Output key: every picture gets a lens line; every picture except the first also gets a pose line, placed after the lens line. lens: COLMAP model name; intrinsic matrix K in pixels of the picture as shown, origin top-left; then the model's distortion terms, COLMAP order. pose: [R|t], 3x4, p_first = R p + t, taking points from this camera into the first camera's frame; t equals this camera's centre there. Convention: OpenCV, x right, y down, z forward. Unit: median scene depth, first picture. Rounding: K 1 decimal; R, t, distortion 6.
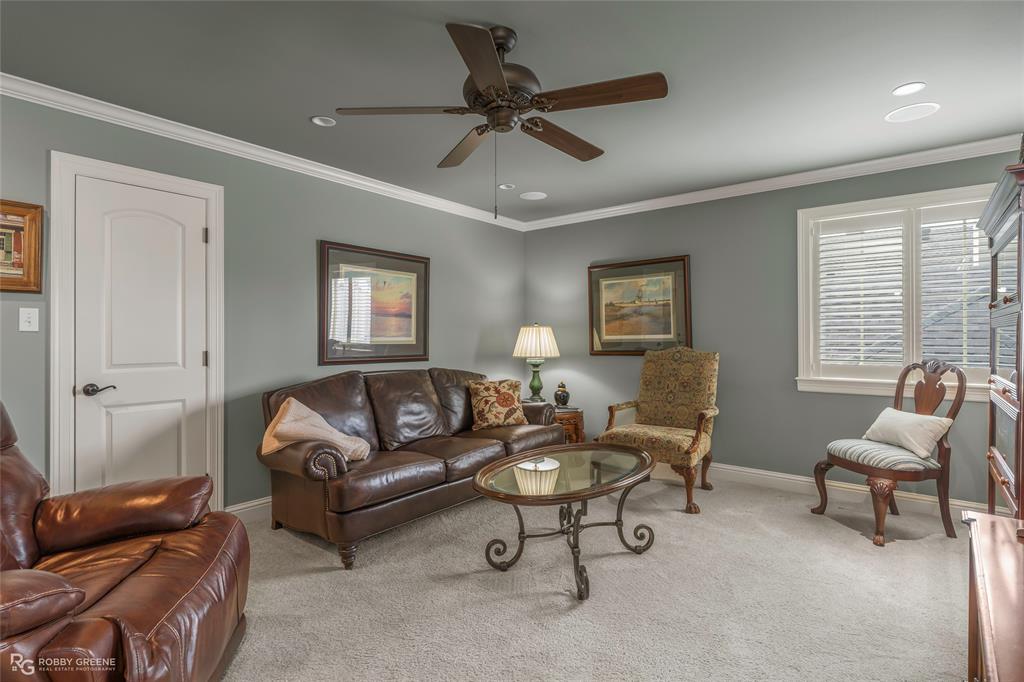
lens RADIAL K [[509.0, 0, 512.0], [0, 509.0, 341.0], [0, 0, 1]] dist [-0.000069, -0.000049]
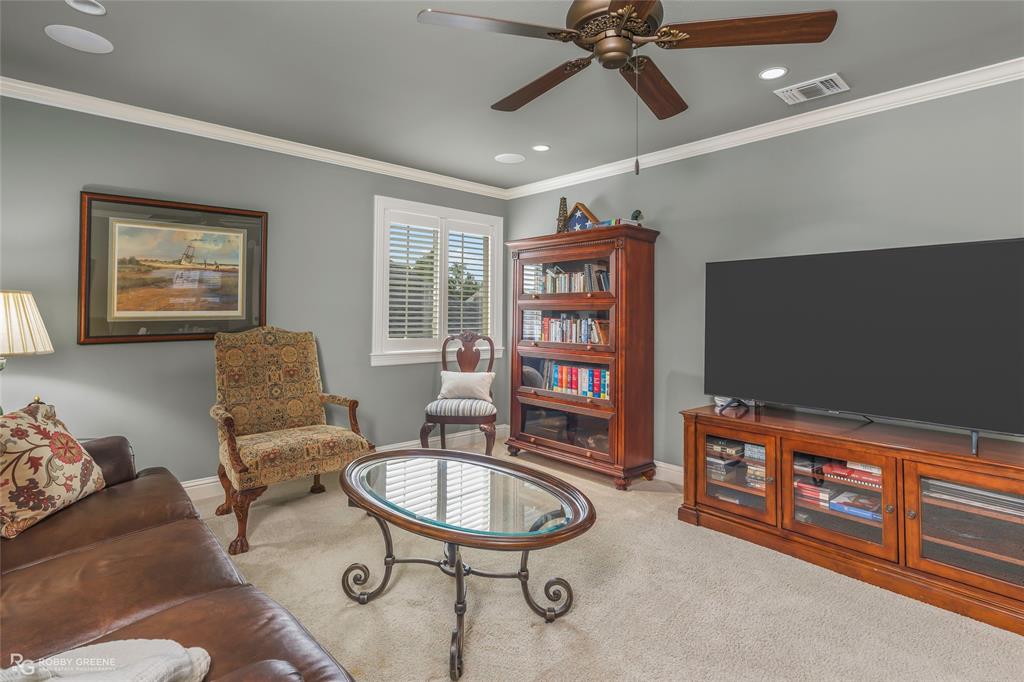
lens RADIAL K [[522.3, 0, 518.6], [0, 522.3, 304.7], [0, 0, 1]] dist [-0.000616, -0.000321]
pose [[0.131964, 0.020114, 0.991050, -0.441944], [0.001193, 0.999790, -0.020450, -0.006086], [-0.991254, 0.003881, 0.131912, 0.525717]]
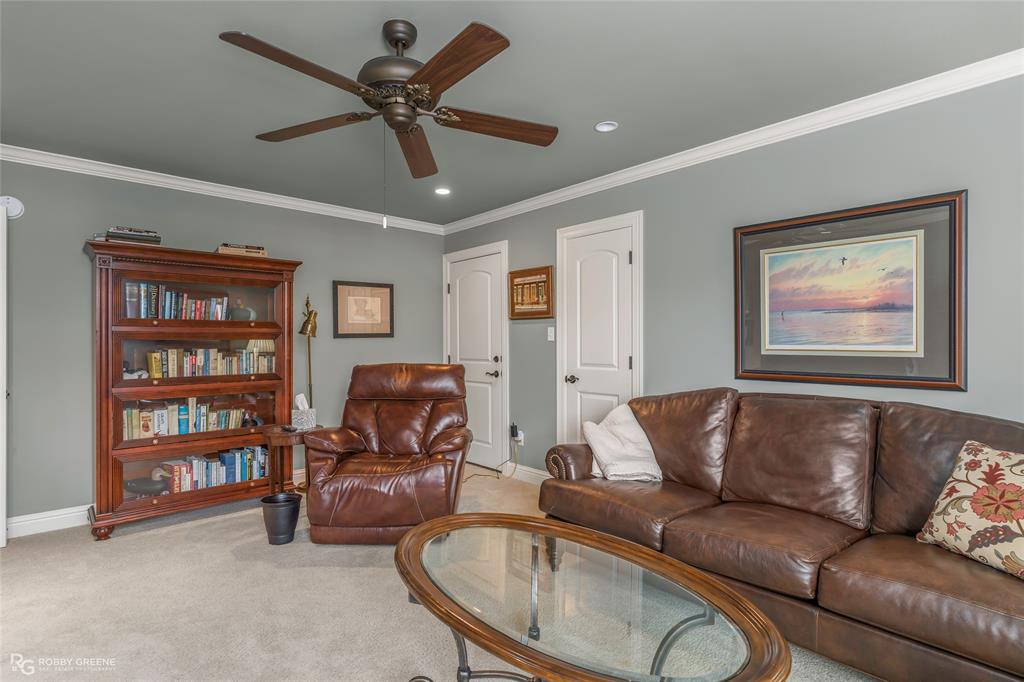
lens RADIAL K [[505.4, 0, 512.0], [0, 505.4, 341.0], [0, 0, 1]] dist [-0.001343, -0.000144]
pose [[-0.151087, -0.002405, -0.988517, 0.444355], [-0.006019, 0.999981, -0.001513, -0.009063], [0.988502, 0.005721, -0.151099, 0.684405]]
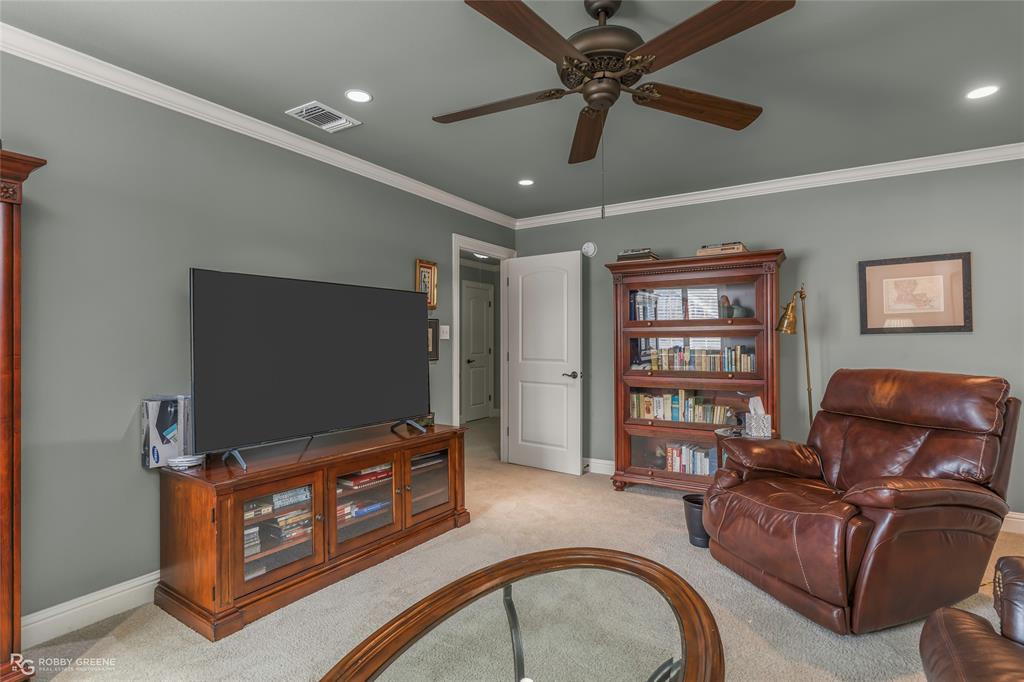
lens RADIAL K [[509.0, 0, 512.0], [0, 509.0, 341.0], [0, 0, 1]] dist [-0.000069, -0.000049]
pose [[-0.992343, 0.004086, -0.123449, 0.114438], [0.003010, 0.999956, 0.008903, -0.012813], [0.123480, 0.008463, -0.992311, 0.935085]]
